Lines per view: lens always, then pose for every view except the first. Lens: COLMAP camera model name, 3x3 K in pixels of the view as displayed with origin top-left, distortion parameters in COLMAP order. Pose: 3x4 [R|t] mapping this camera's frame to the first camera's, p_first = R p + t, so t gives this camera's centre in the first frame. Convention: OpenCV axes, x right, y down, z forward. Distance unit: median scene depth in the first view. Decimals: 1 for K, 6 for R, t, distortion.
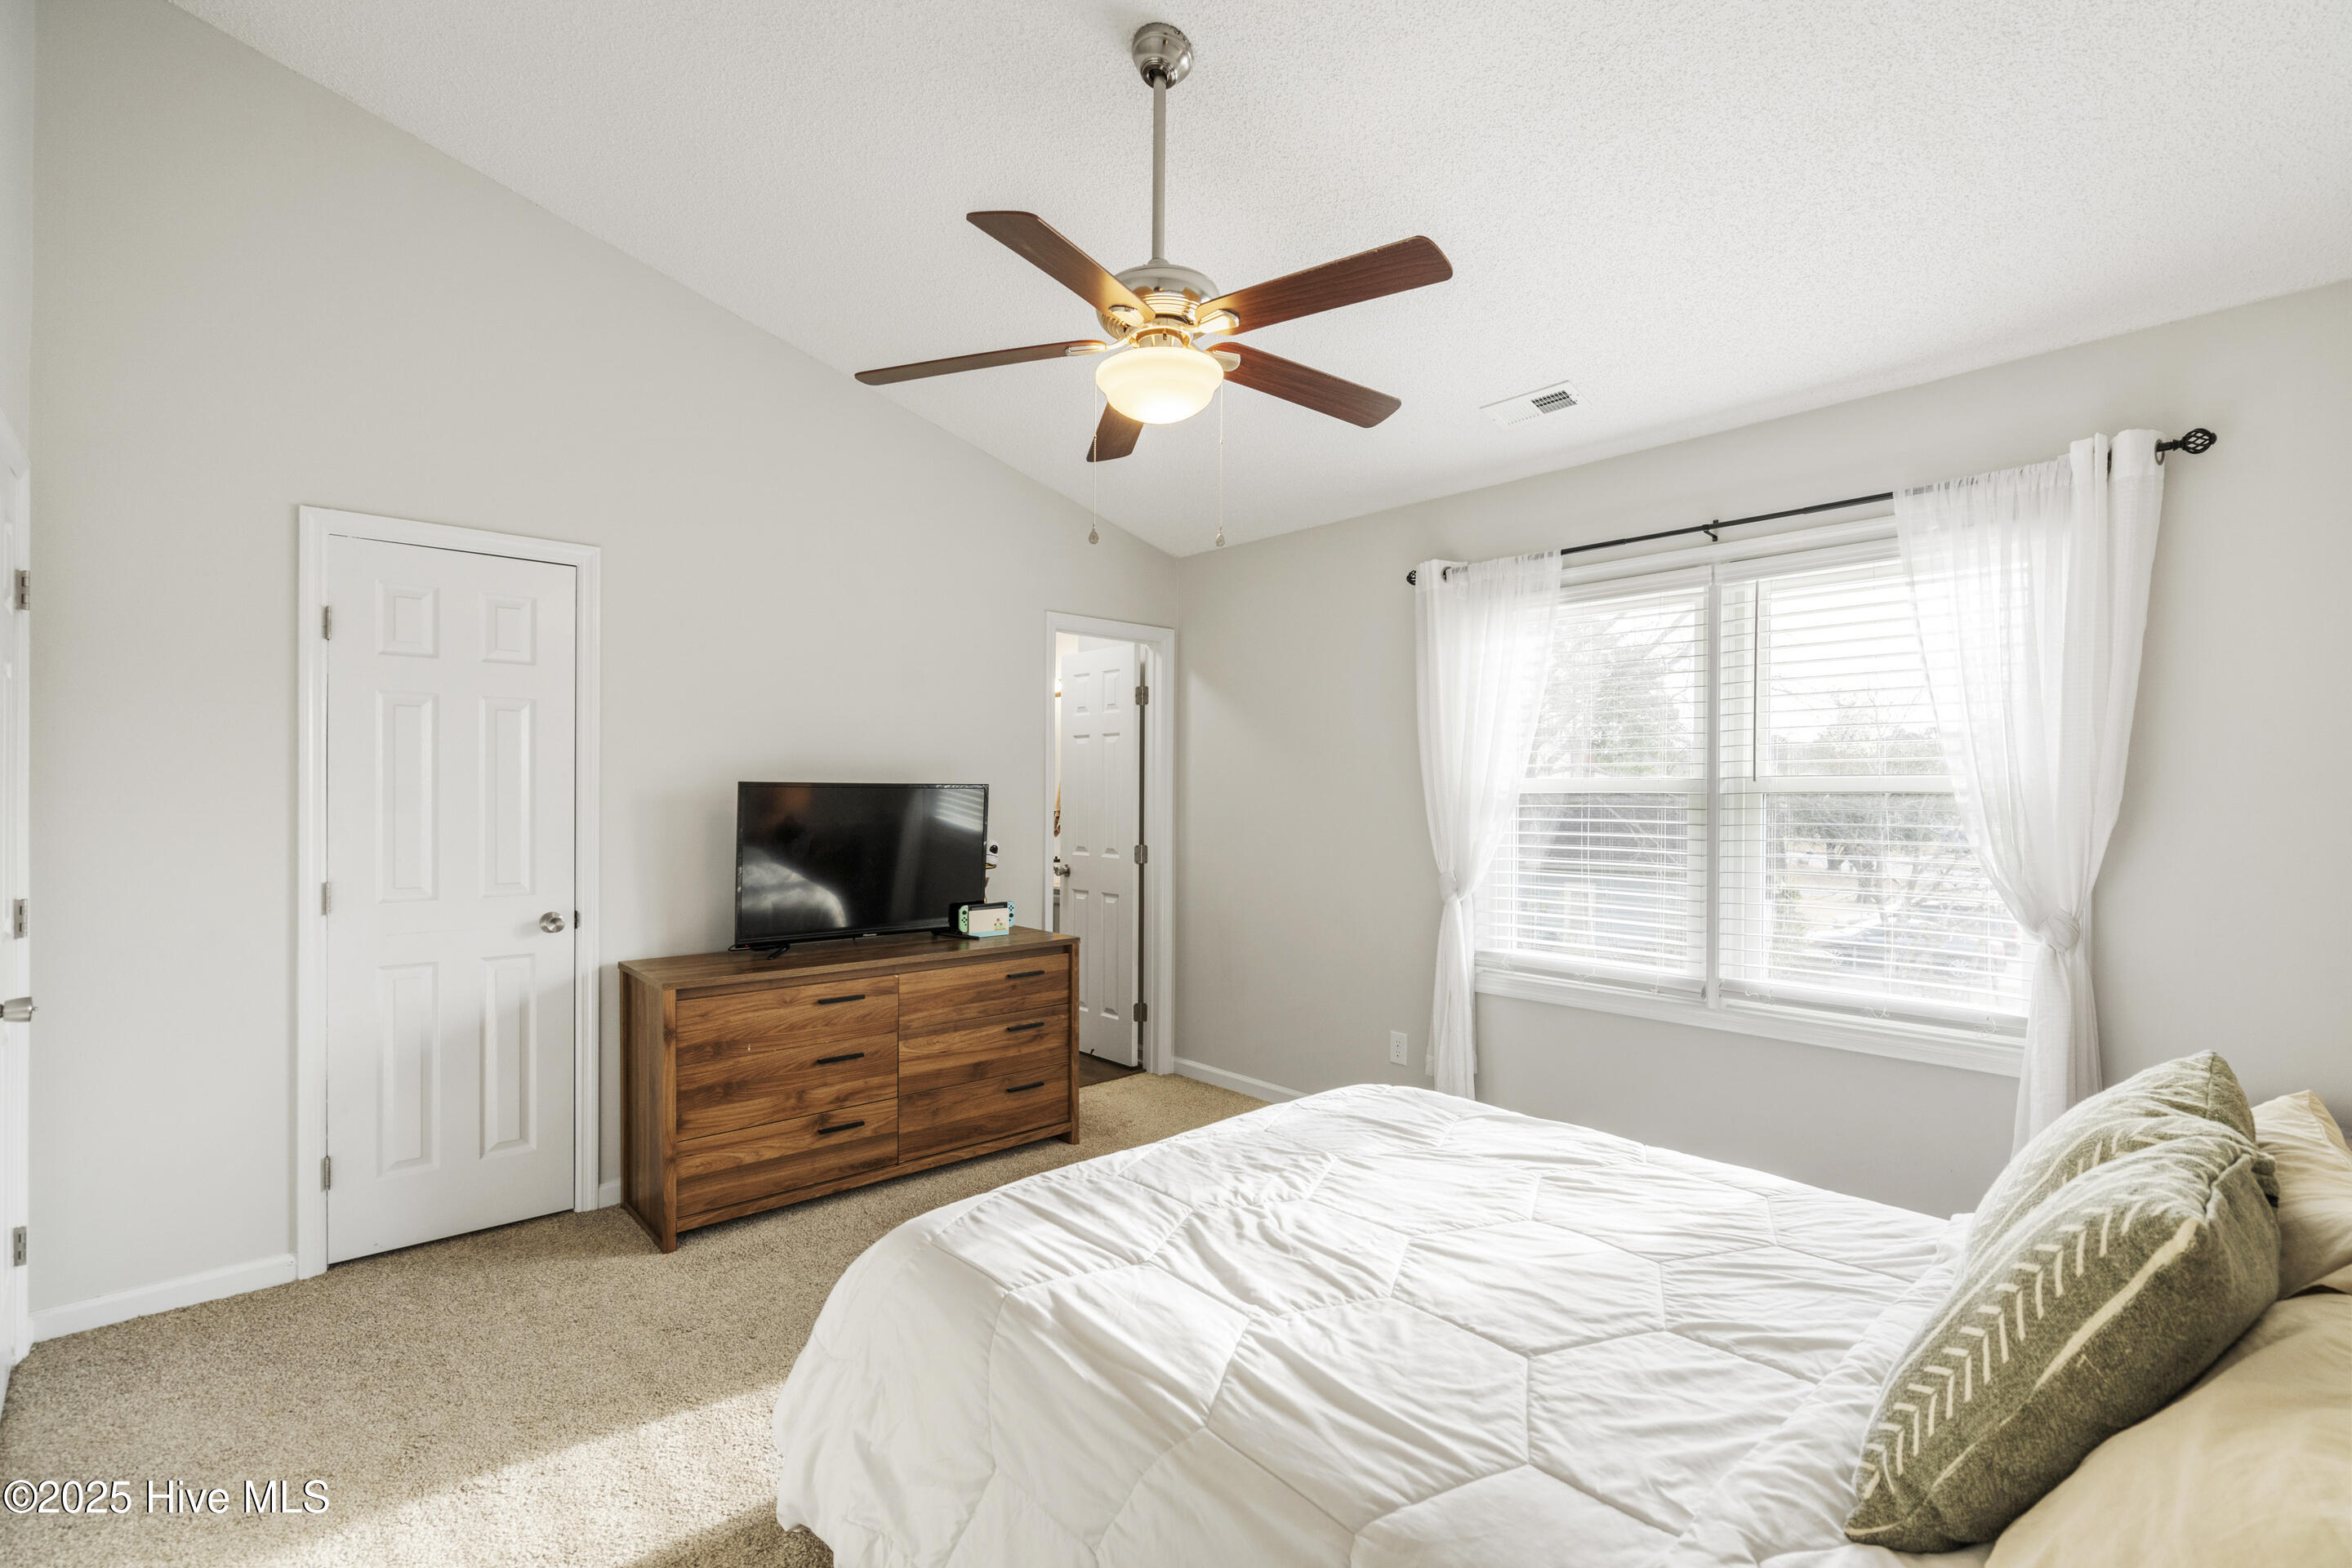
lens RADIAL K [[1075.7, 0, 1176.0], [0, 1075.7, 784.0], [0, 0, 1]] dist [0.000839, 0.000072]
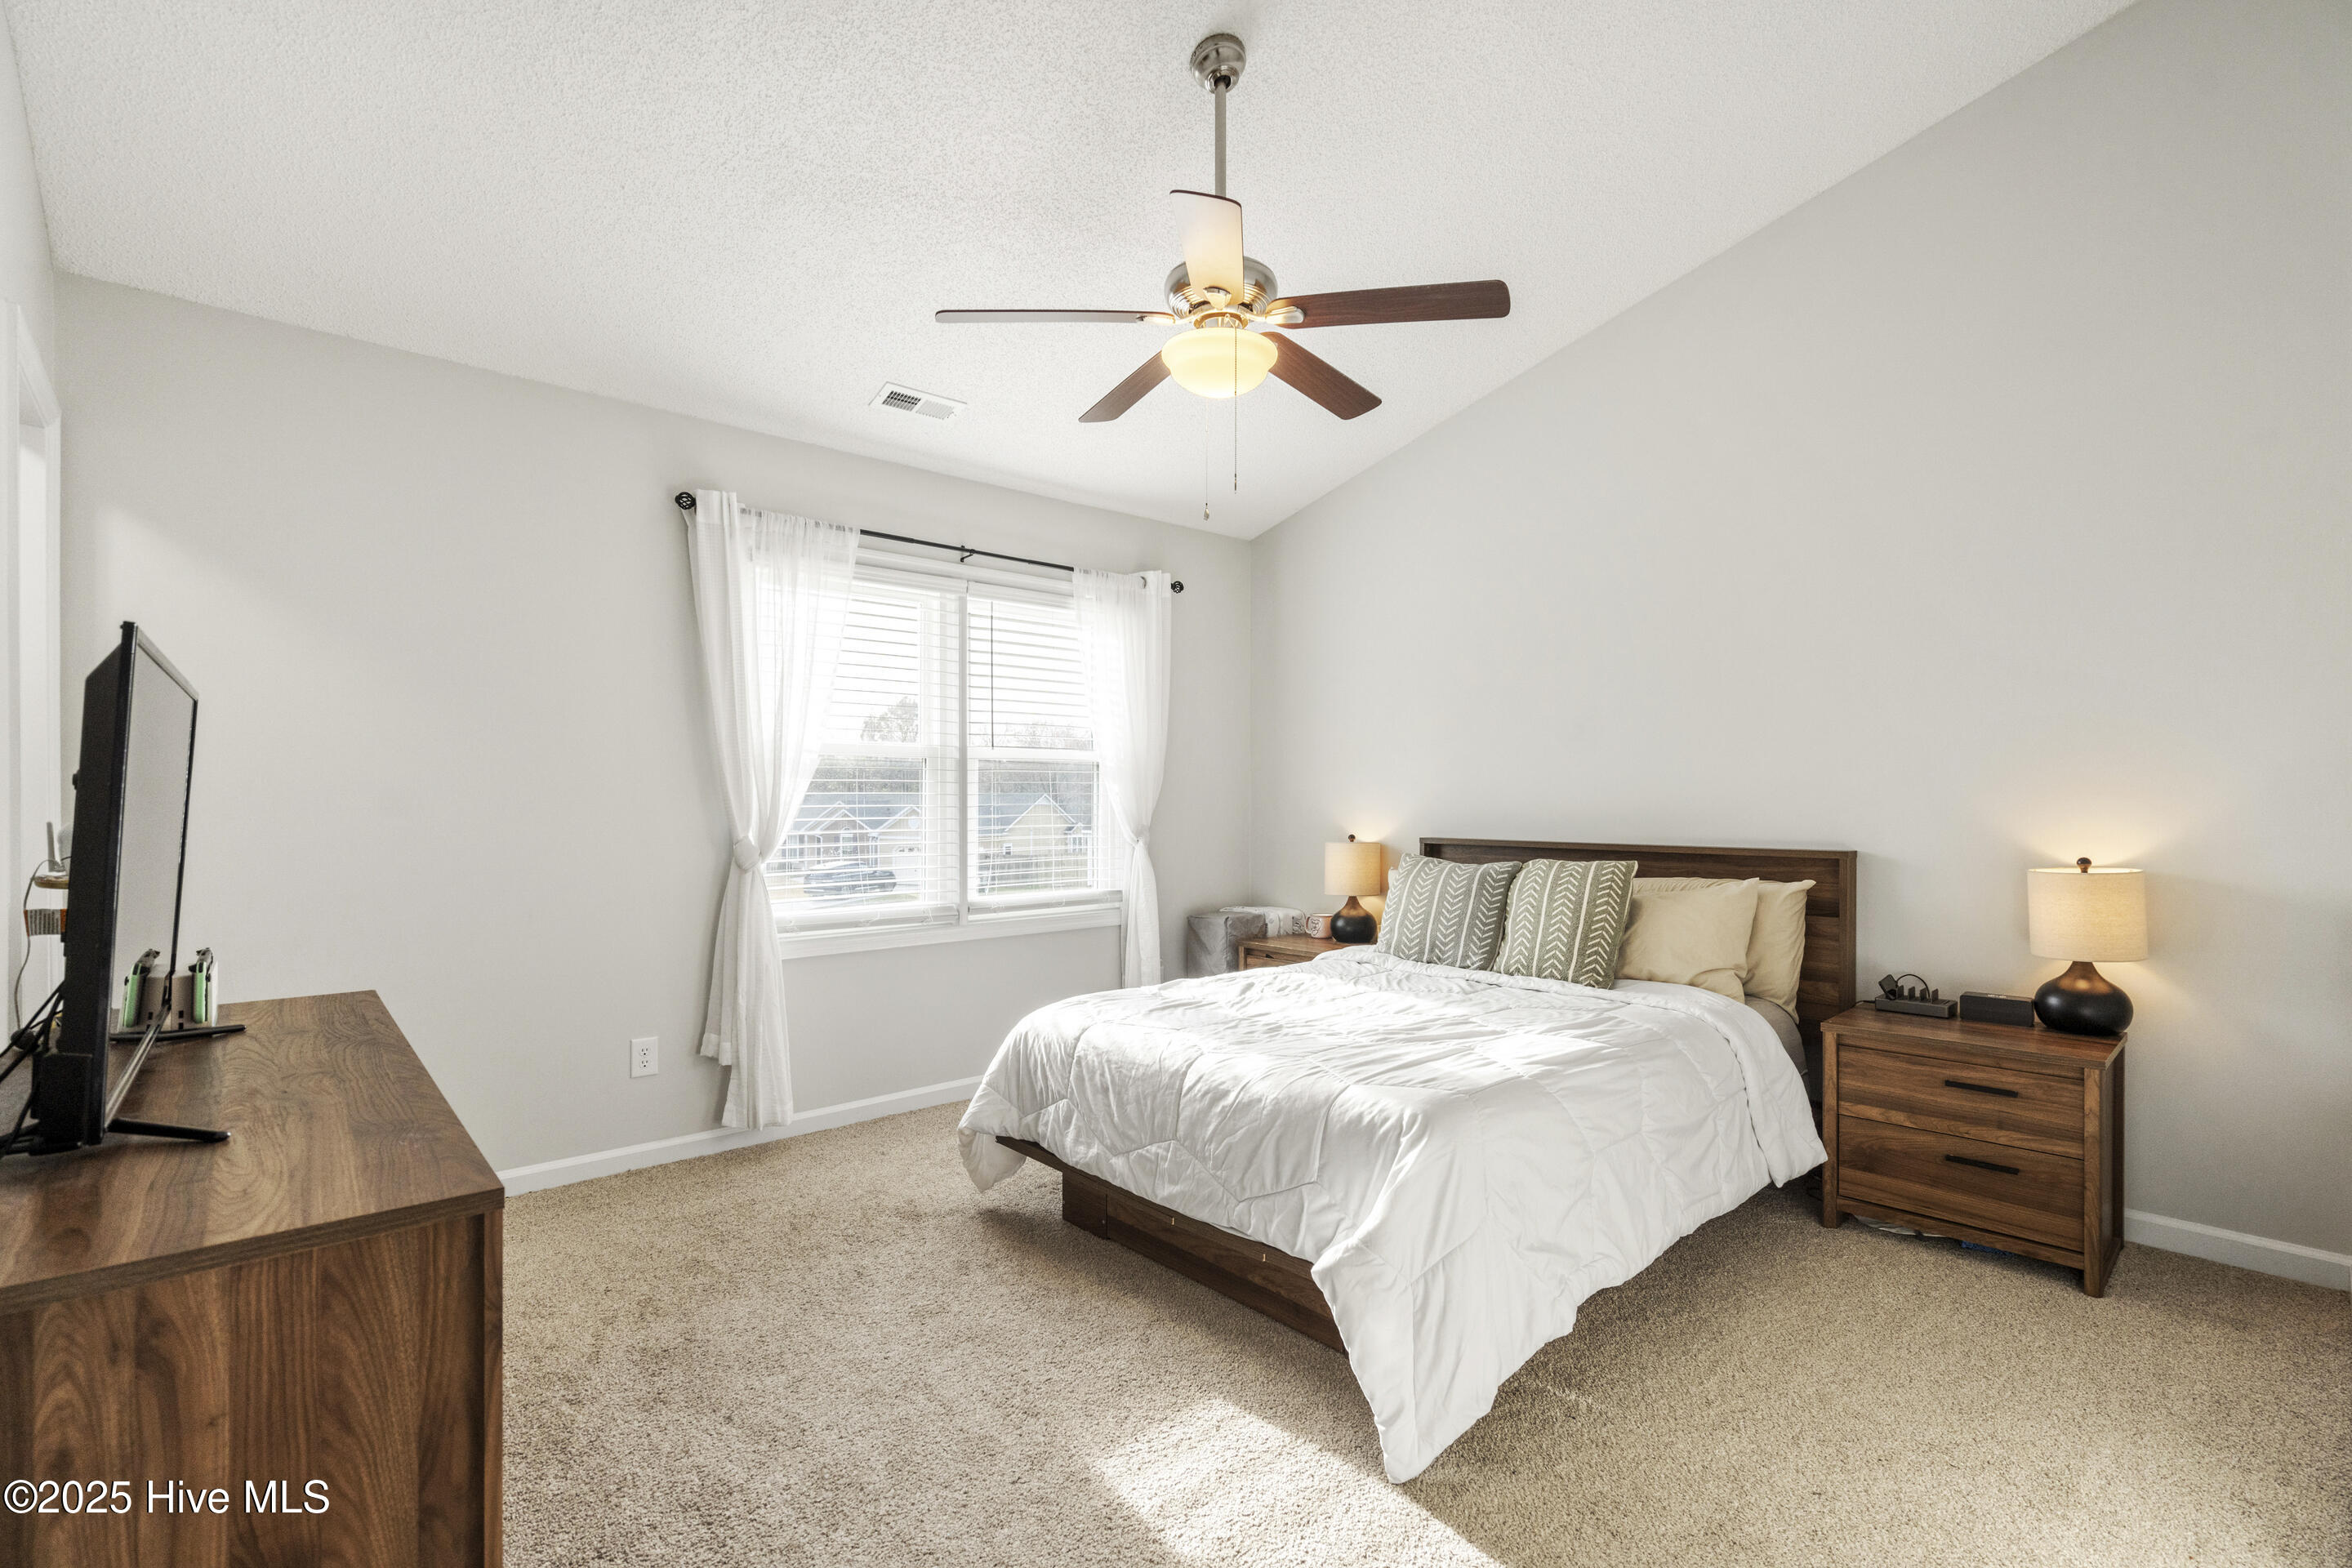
lens RADIAL K [[1075.7, 0, 1176.0], [0, 1075.7, 784.0], [0, 0, 1]] dist [0.000839, 0.000072]
pose [[0.013713, 0.016871, 0.999764, -0.778582], [-0.000068, 0.999858, -0.016871, 0.061646], [-0.999906, 0.000163, 0.013712, 0.727280]]
